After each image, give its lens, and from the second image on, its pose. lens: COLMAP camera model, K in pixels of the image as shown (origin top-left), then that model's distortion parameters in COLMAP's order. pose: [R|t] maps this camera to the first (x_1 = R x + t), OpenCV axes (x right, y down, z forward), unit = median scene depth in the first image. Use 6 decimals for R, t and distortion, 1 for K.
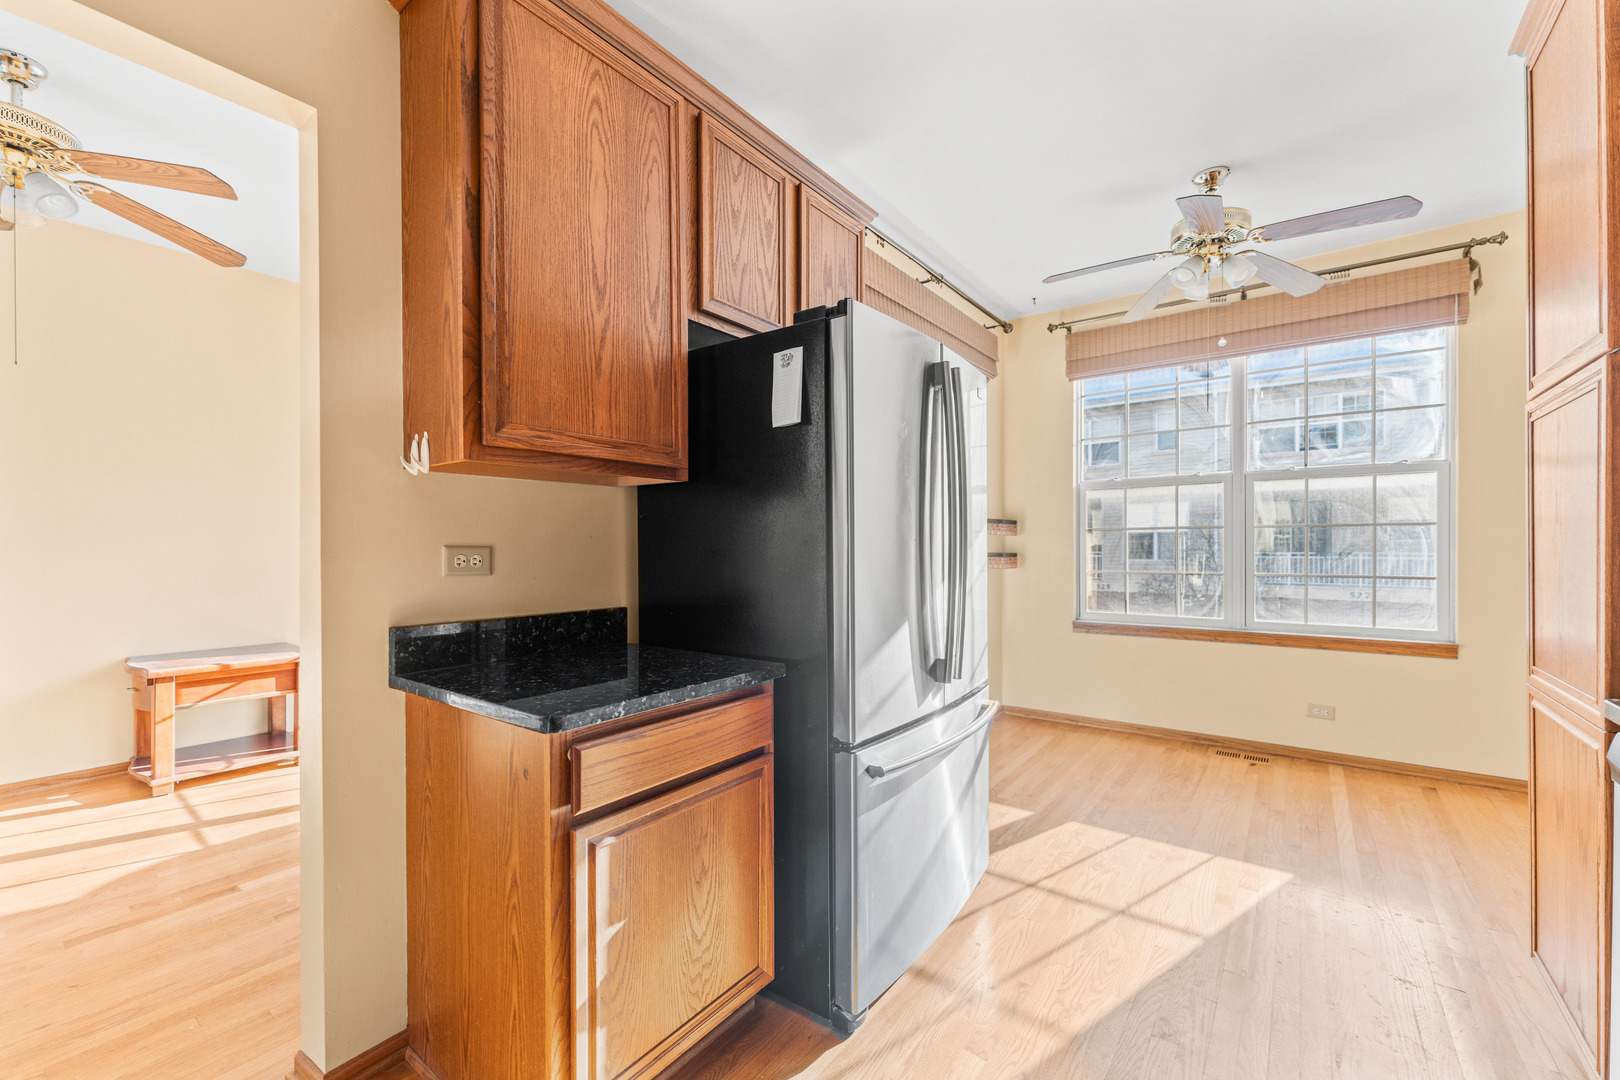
lens RADIAL K [[651.7, 0, 808.1], [0, 651.7, 546.9], [0, 0, 1]] dist [0.000618, 0.000129]
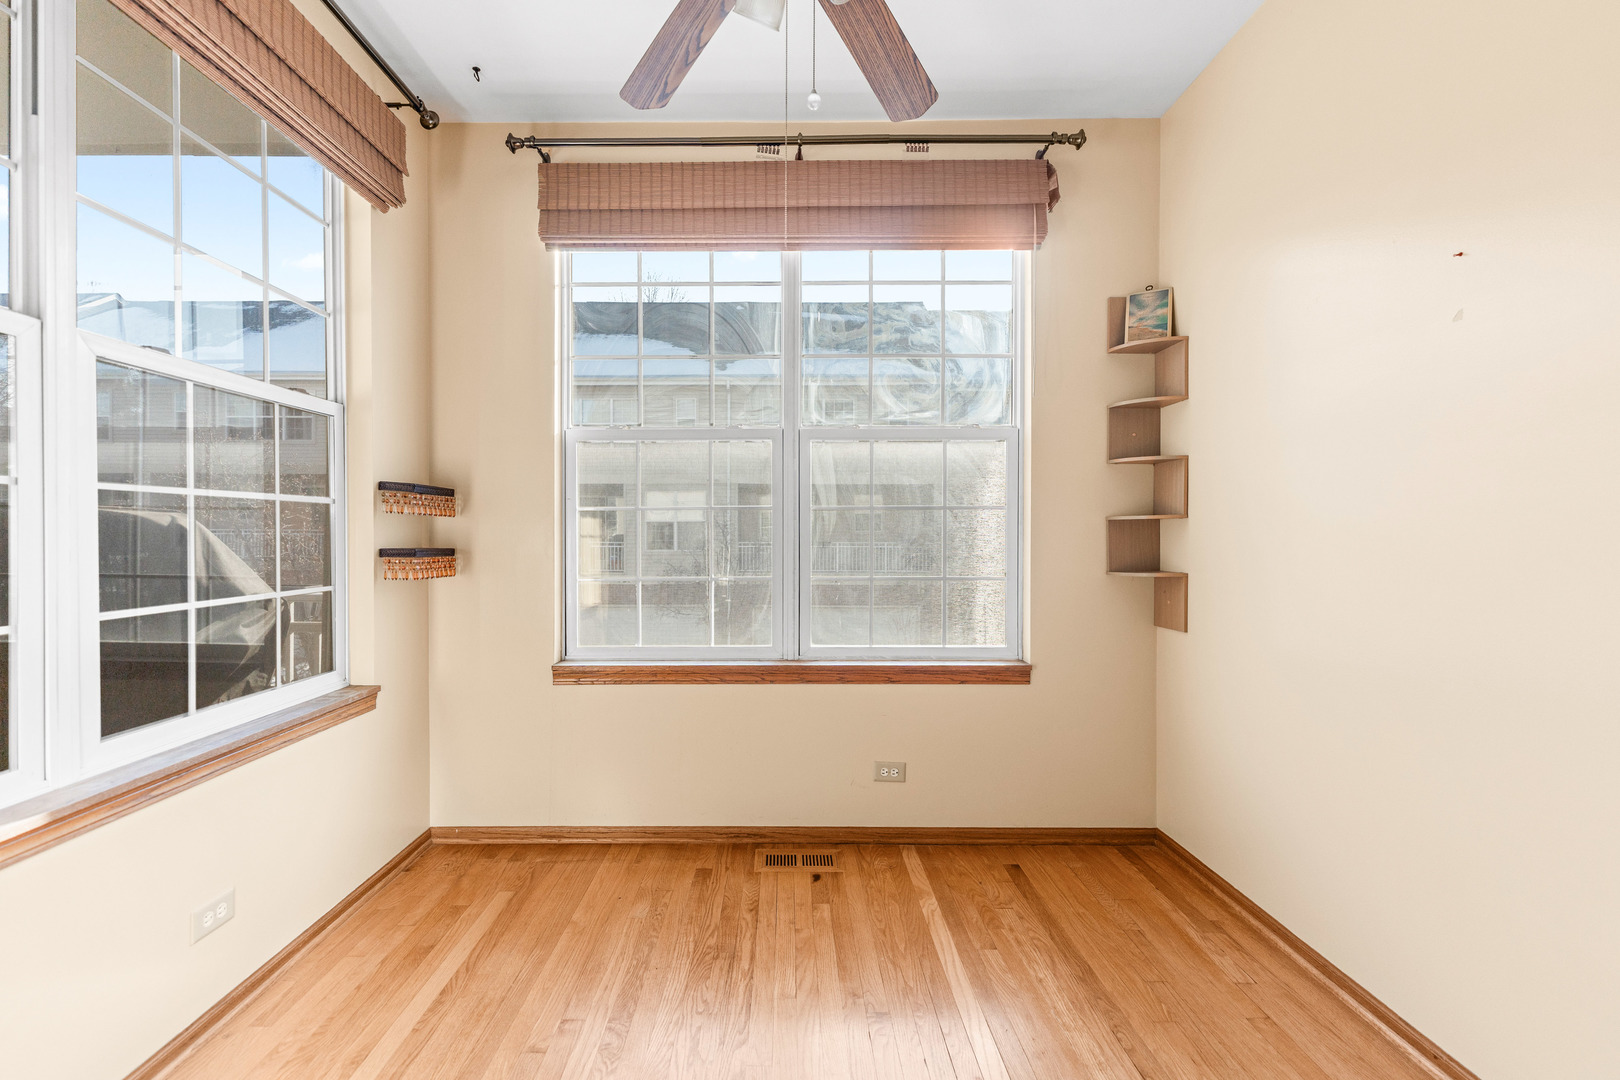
lens RADIAL K [[688.2, 0, 780.3], [0, 688.2, 541.2], [0, 0, 1]] dist [0.001311, 0.000005]
pose [[0.800560, -0.002443, 0.599248, 0.229867], [-0.001169, 0.999983, 0.005639, -0.000544], [-0.599251, -0.005215, 0.800544, 0.444158]]
